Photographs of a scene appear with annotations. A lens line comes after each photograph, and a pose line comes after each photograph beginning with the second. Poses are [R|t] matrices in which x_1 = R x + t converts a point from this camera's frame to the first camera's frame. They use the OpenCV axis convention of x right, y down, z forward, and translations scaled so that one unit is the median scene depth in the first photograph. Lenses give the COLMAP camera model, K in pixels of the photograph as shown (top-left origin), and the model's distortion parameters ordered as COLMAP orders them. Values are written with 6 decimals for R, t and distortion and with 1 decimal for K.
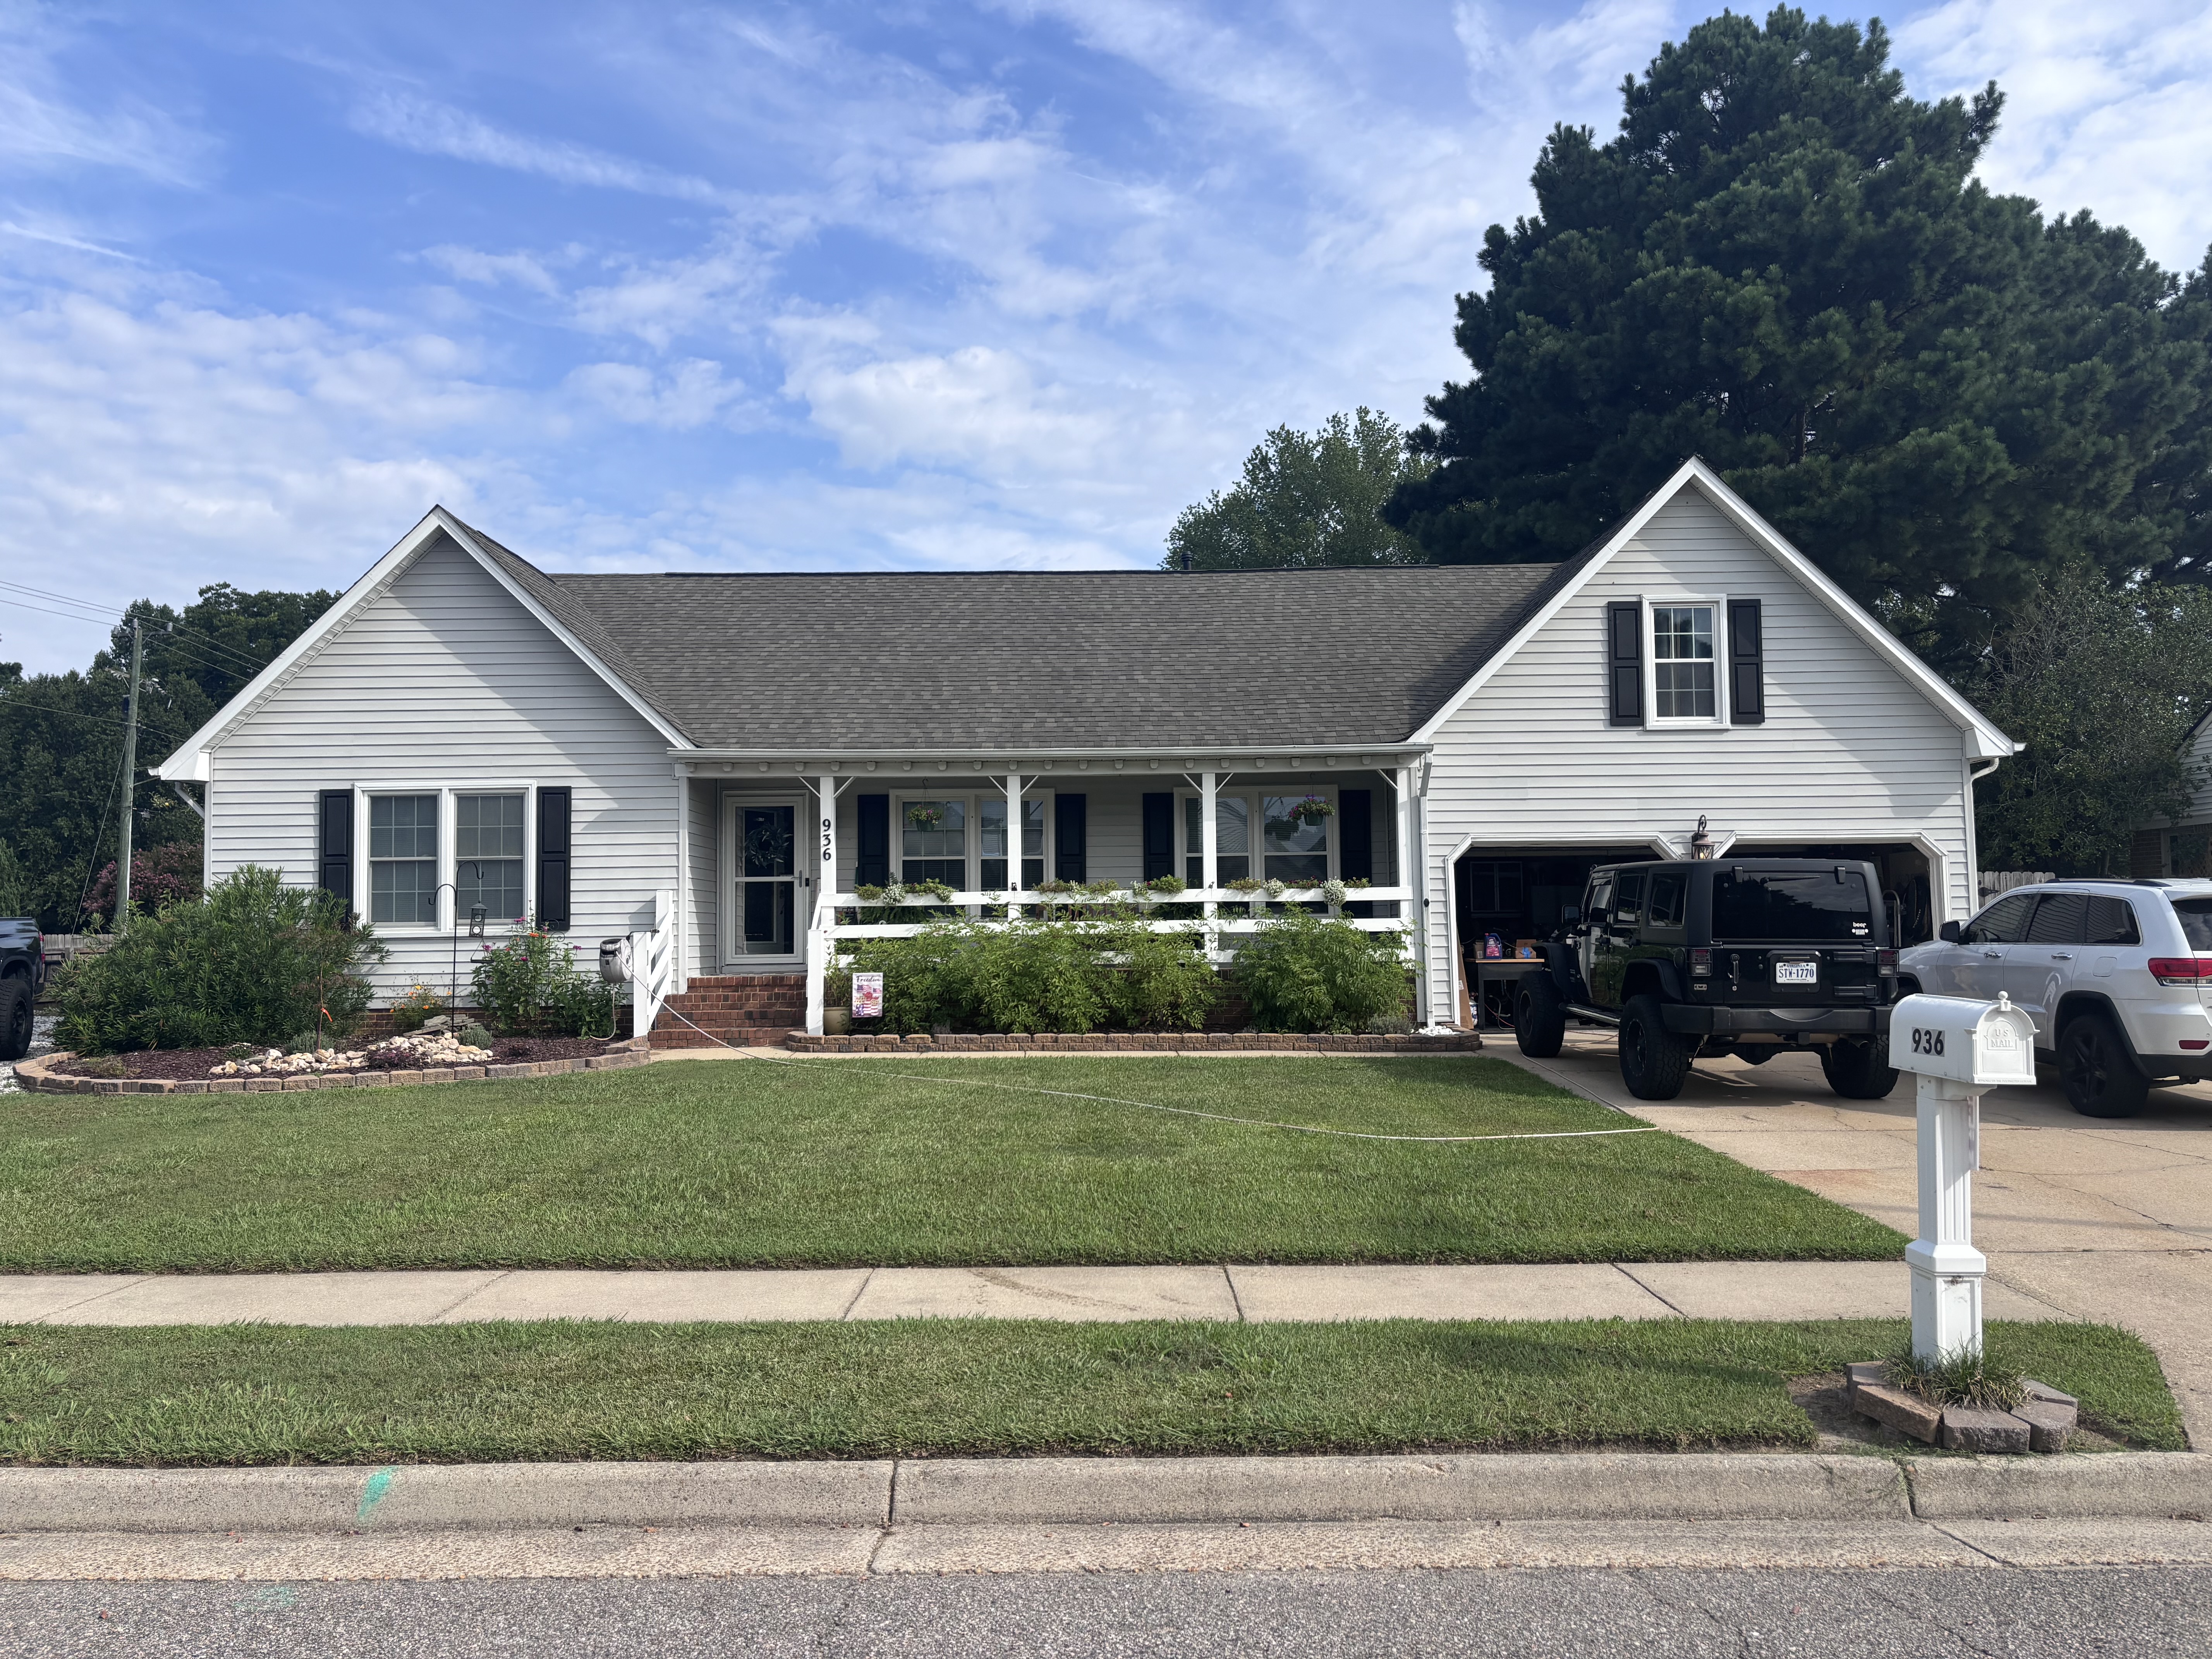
lens RADIAL K [[1681.9, 0, 1108.6], [0, 1681.9, 820.7], [0, 0, 1]] dist [0.052774, -0.017051]
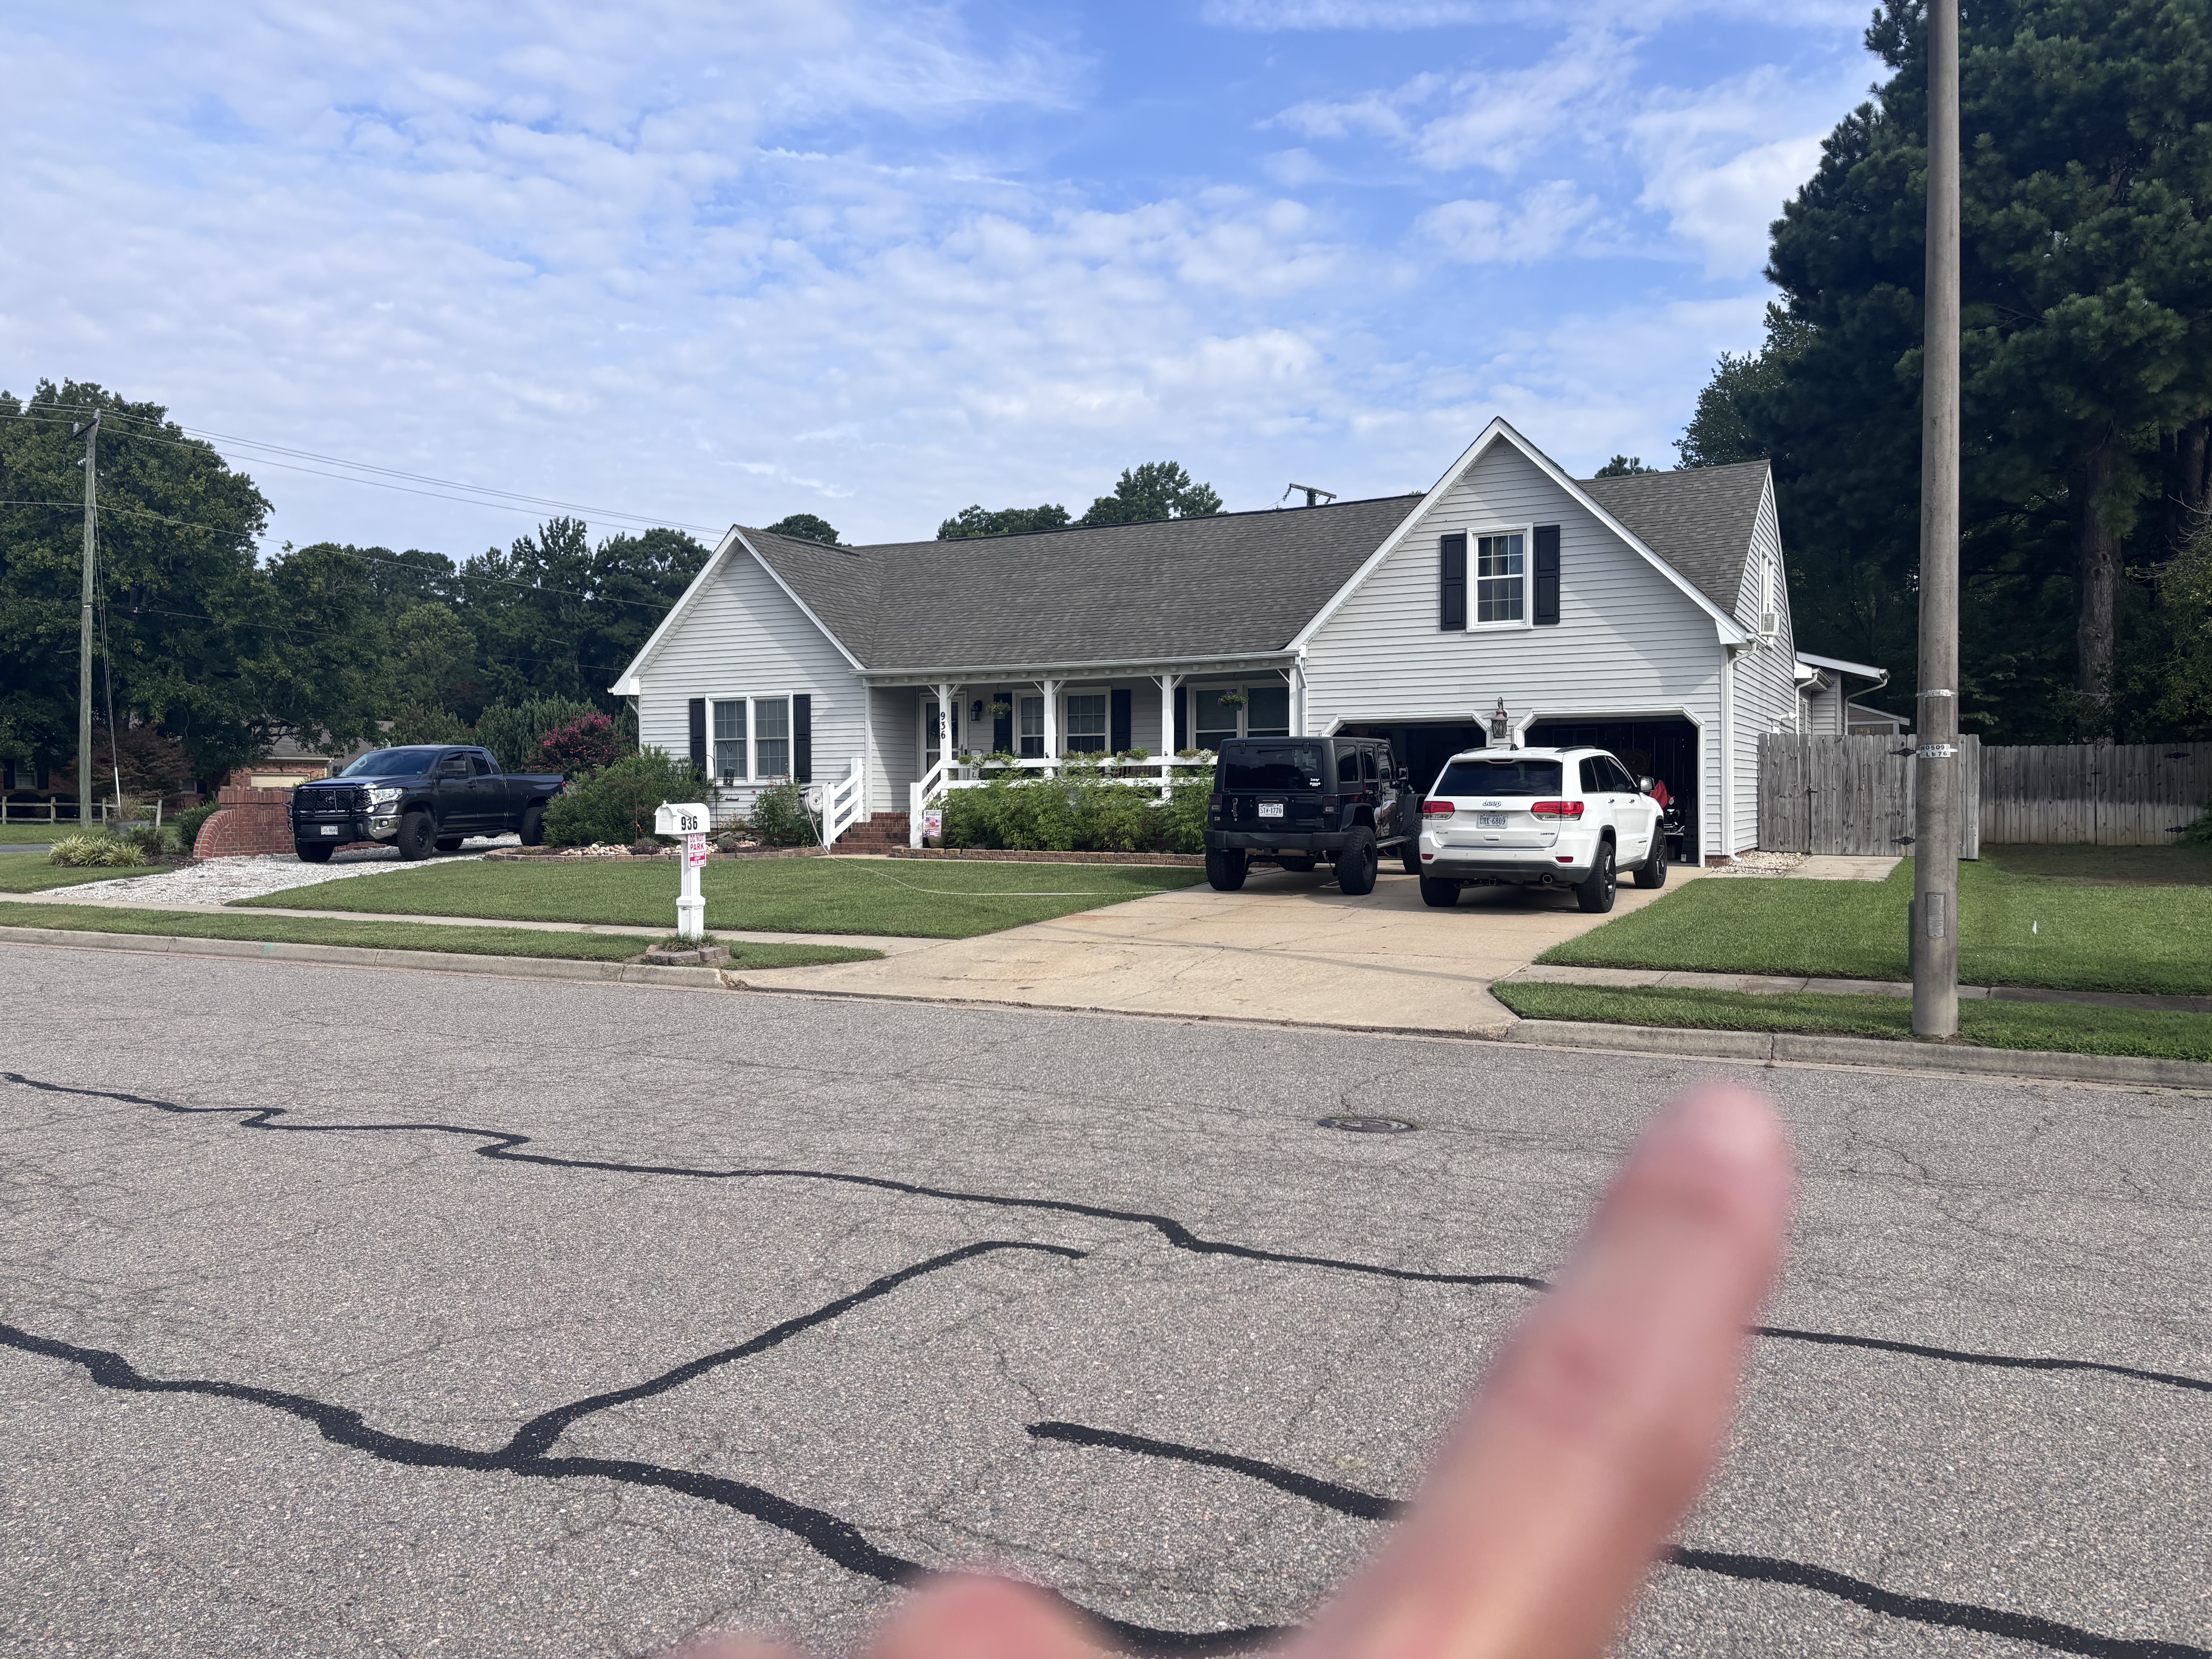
lens RADIAL K [[1681.9, 0, 1099.0], [0, 1681.9, 829.5], [0, 0, 1]] dist [0.052774, -0.017051]
pose [[0.884626, 0.015922, -0.466030, 0.677595], [0.028113, 0.995778, 0.087386, -0.024028], [0.465454, -0.090406, 0.880443, -0.298487]]
